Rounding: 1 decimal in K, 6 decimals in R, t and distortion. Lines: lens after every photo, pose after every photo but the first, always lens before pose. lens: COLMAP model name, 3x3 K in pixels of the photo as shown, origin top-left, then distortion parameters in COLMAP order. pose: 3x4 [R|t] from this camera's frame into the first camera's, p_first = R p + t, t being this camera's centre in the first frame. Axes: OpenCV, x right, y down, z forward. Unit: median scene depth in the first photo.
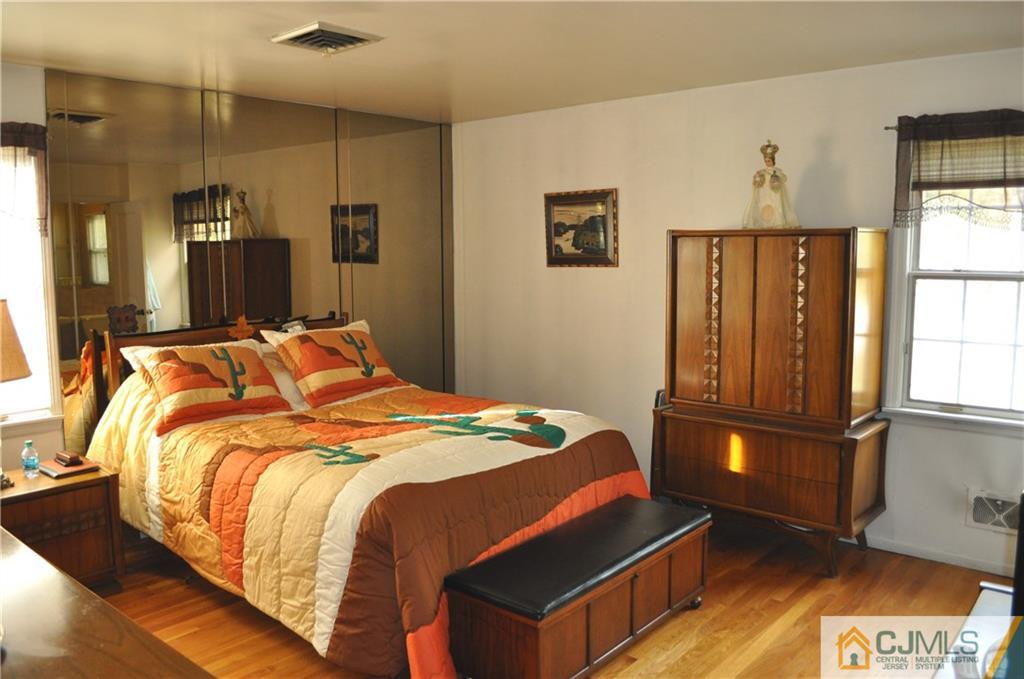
lens RADIAL K [[804.9, 0, 508.8], [0, 804.9, 336.2], [0, 0, 1]] dist [-0.085221, 0.014360]
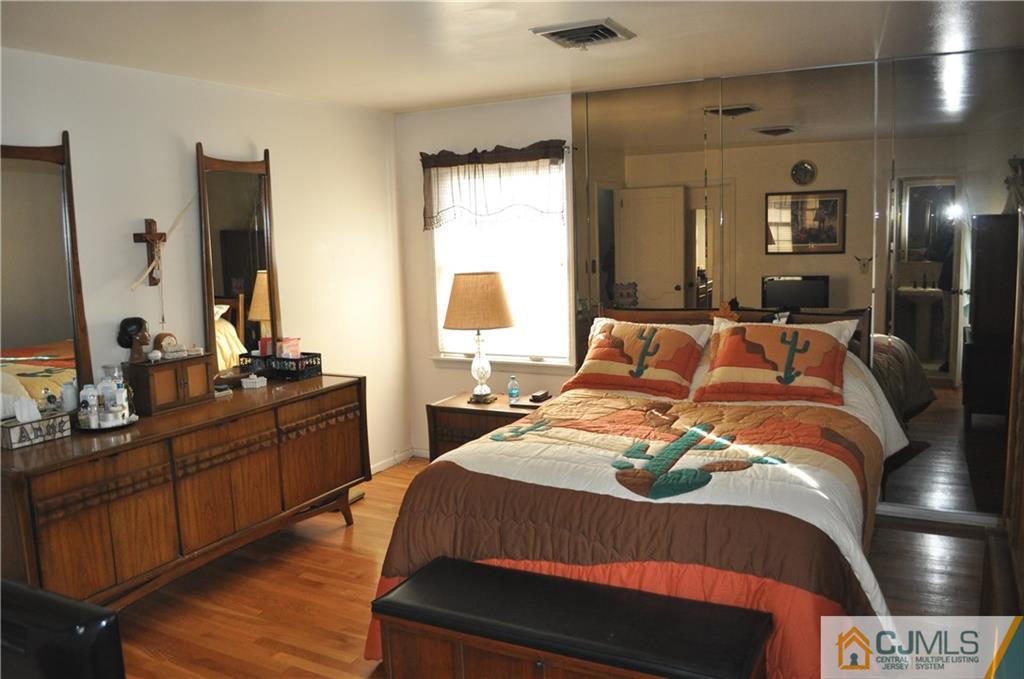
lens RADIAL K [[804.9, 0, 509.3], [0, 804.9, 341.6], [0, 0, 1]] dist [-0.085221, 0.014360]
pose [[0.229390, 0.133631, -0.964118, 0.662215], [-0.077346, 0.989901, 0.118802, -0.084126], [0.970257, 0.047319, 0.237409, 0.574560]]
